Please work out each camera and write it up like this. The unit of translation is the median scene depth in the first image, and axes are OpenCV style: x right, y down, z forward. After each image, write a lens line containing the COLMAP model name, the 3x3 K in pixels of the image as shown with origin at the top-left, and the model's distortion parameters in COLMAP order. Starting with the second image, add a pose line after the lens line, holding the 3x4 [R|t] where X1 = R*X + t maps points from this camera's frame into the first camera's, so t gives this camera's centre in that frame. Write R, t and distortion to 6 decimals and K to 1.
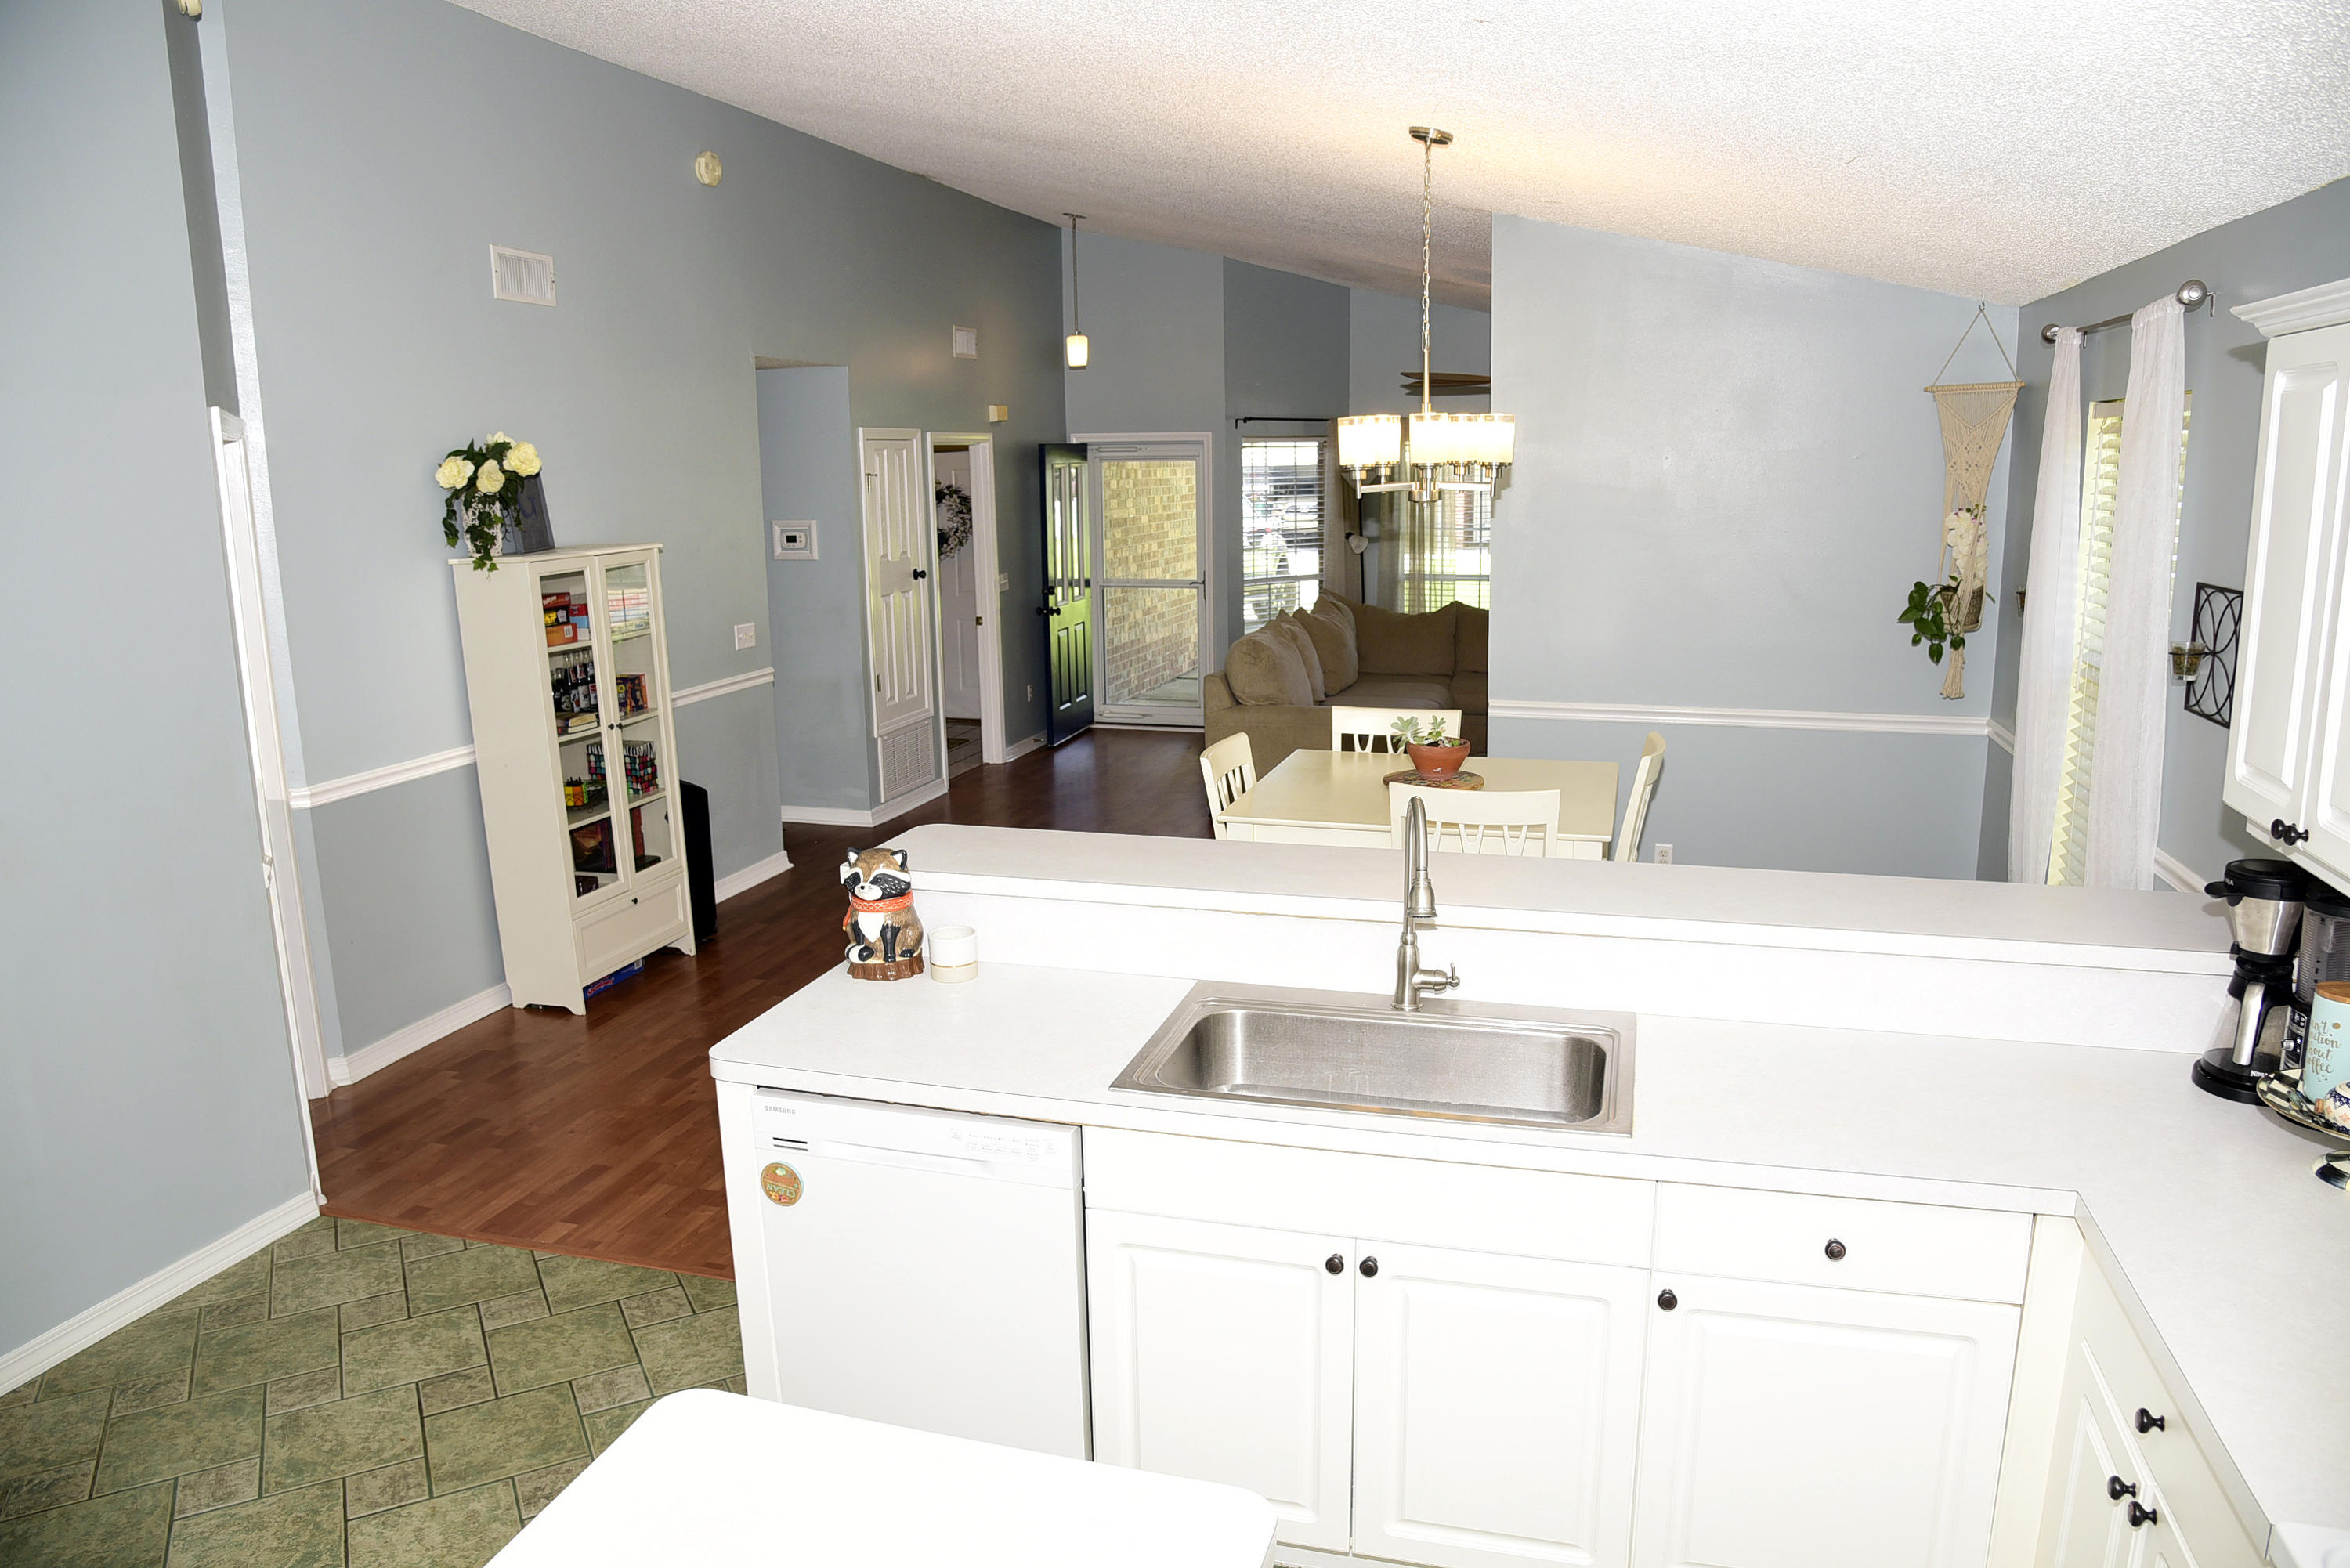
lens RADIAL K [[1593.0, 0, 1176.5], [0, 1593.0, 796.9], [0, 0, 1]] dist [-0.119130, 0.060316]
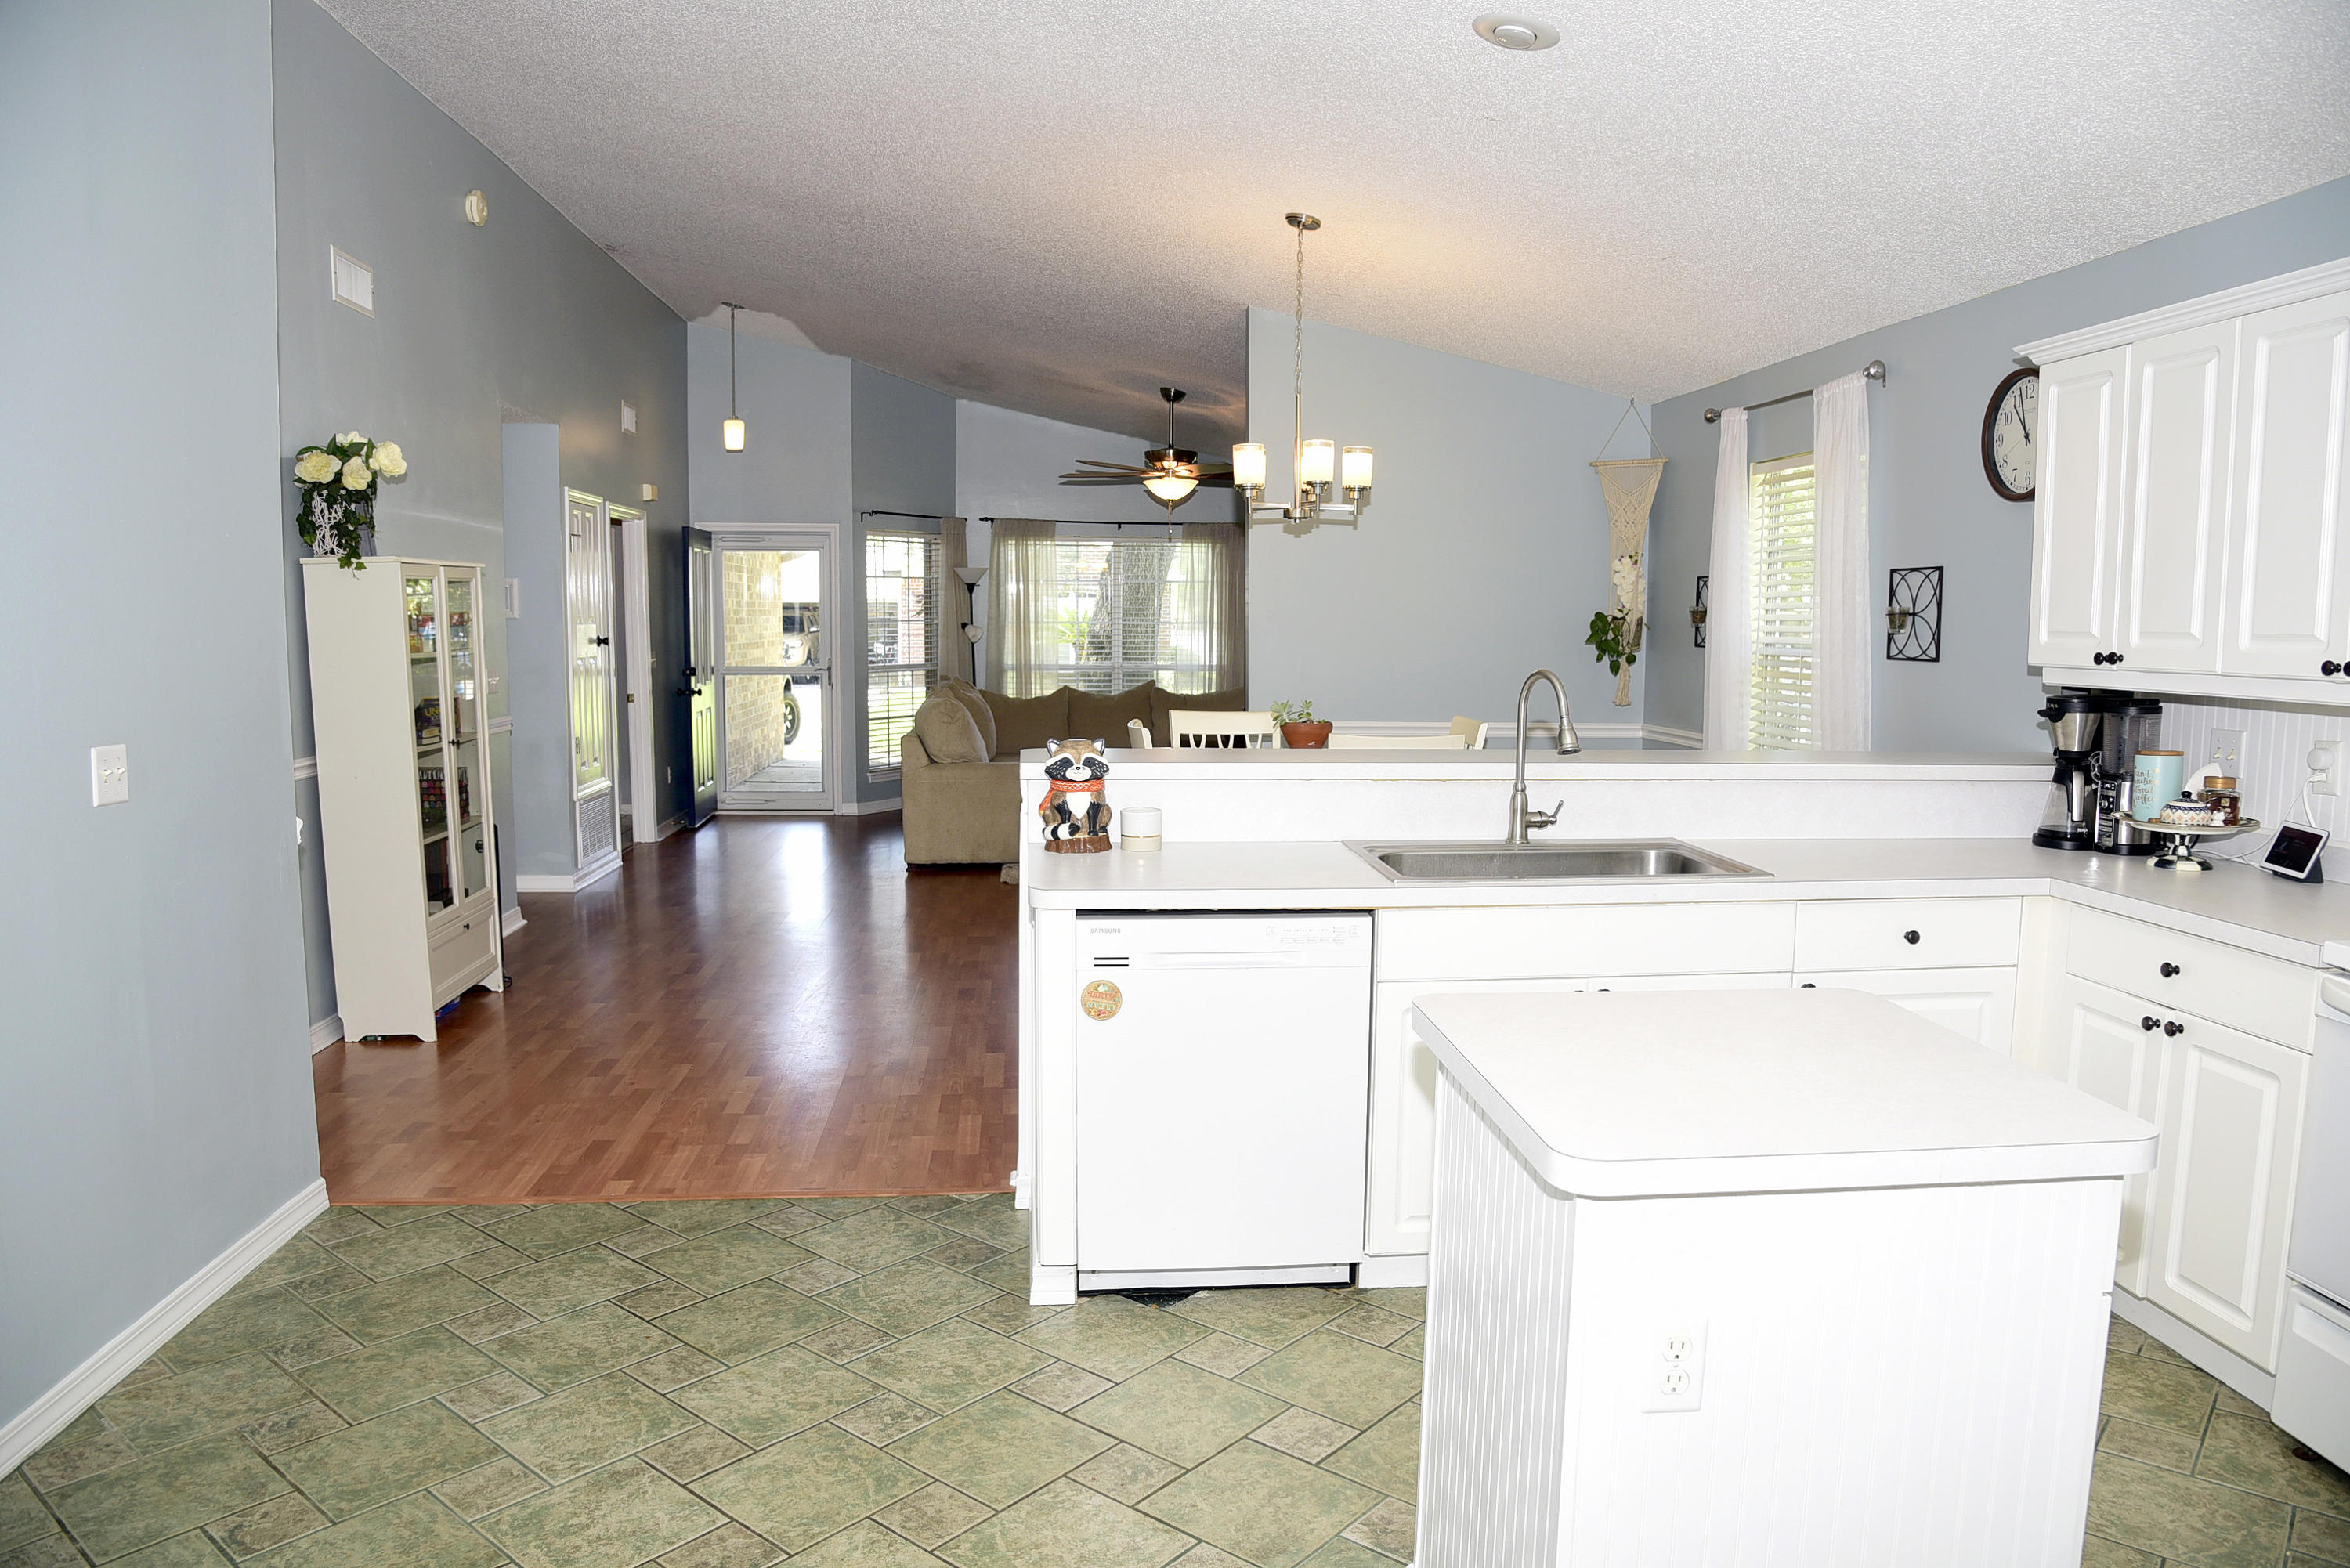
lens RADIAL K [[1593.0, 0, 1176.5], [0, 1593.0, 796.9], [0, 0, 1]] dist [-0.119130, 0.060316]
pose [[0.930265, -0.020870, 0.366295, -0.322851], [0.056496, 0.994621, -0.086812, 0.105786], [-0.362513, 0.101453, 0.926440, -0.052325]]
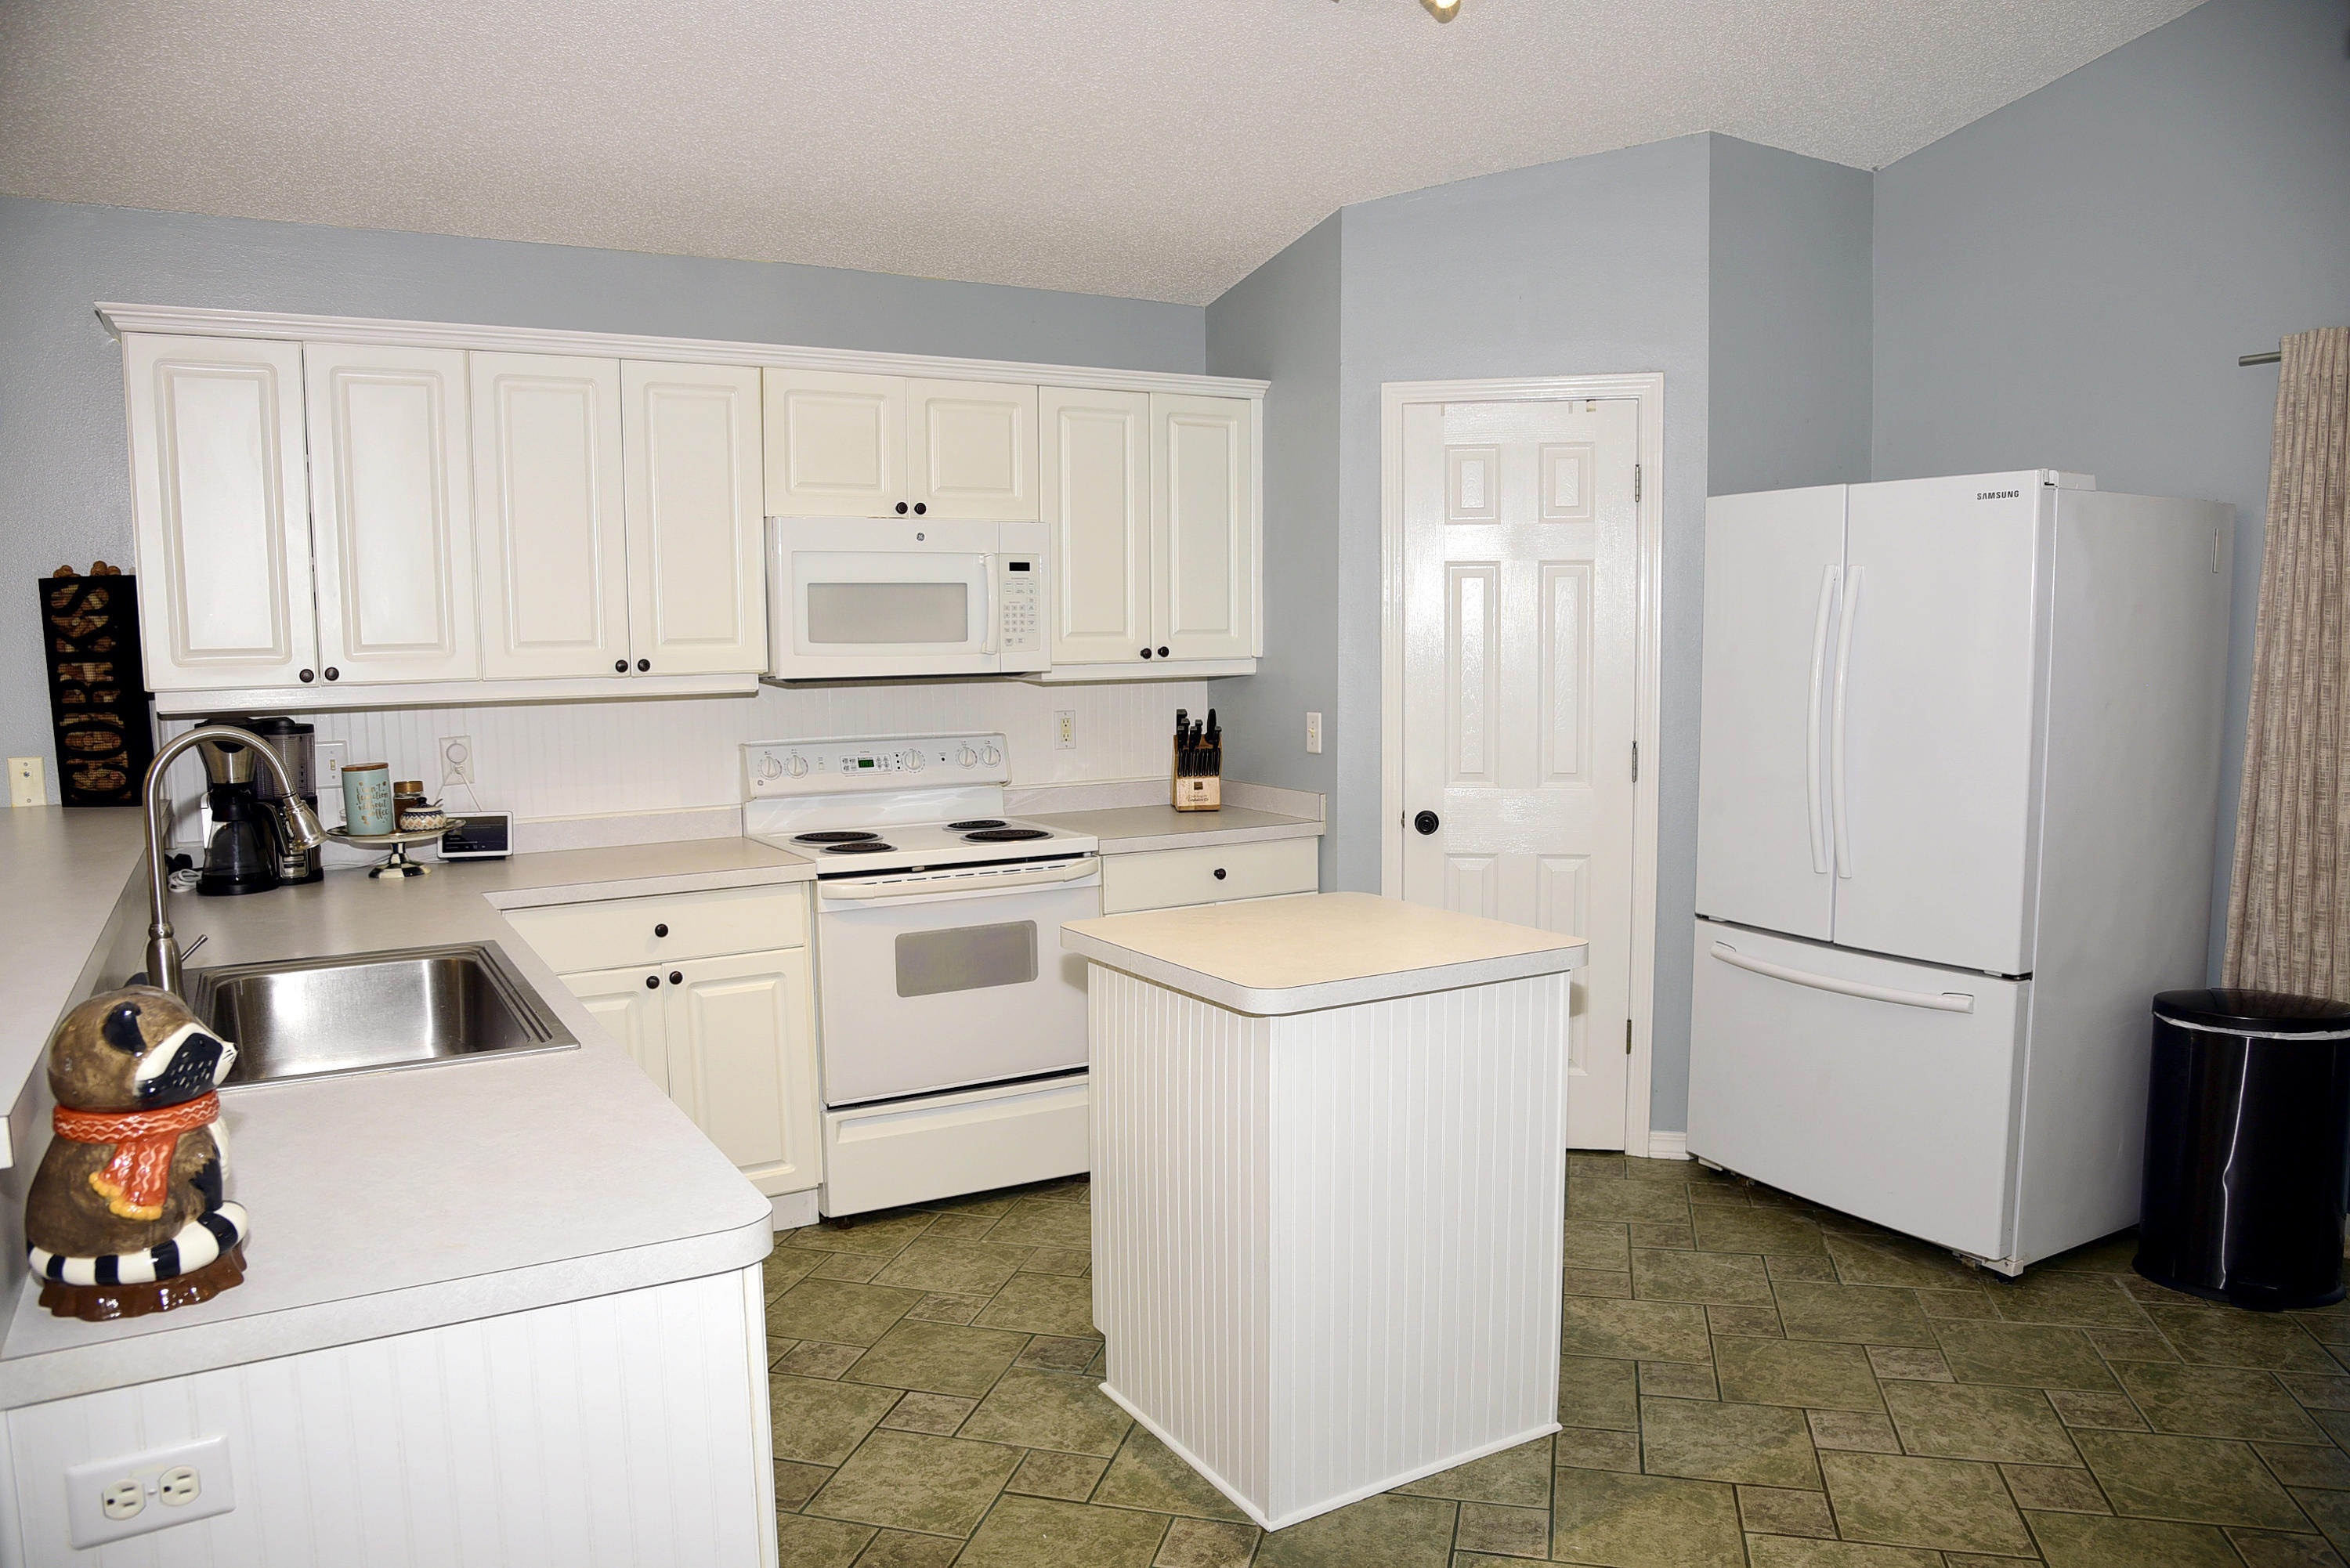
lens RADIAL K [[1593.0, 0, 1176.5], [0, 1593.0, 796.9], [0, 0, 1]] dist [-0.119130, 0.060316]
pose [[-0.733894, -0.051854, 0.677282, -0.388775], [0.161226, 0.955291, 0.247841, -0.043055], [-0.659853, 0.291084, -0.692722, 0.641160]]
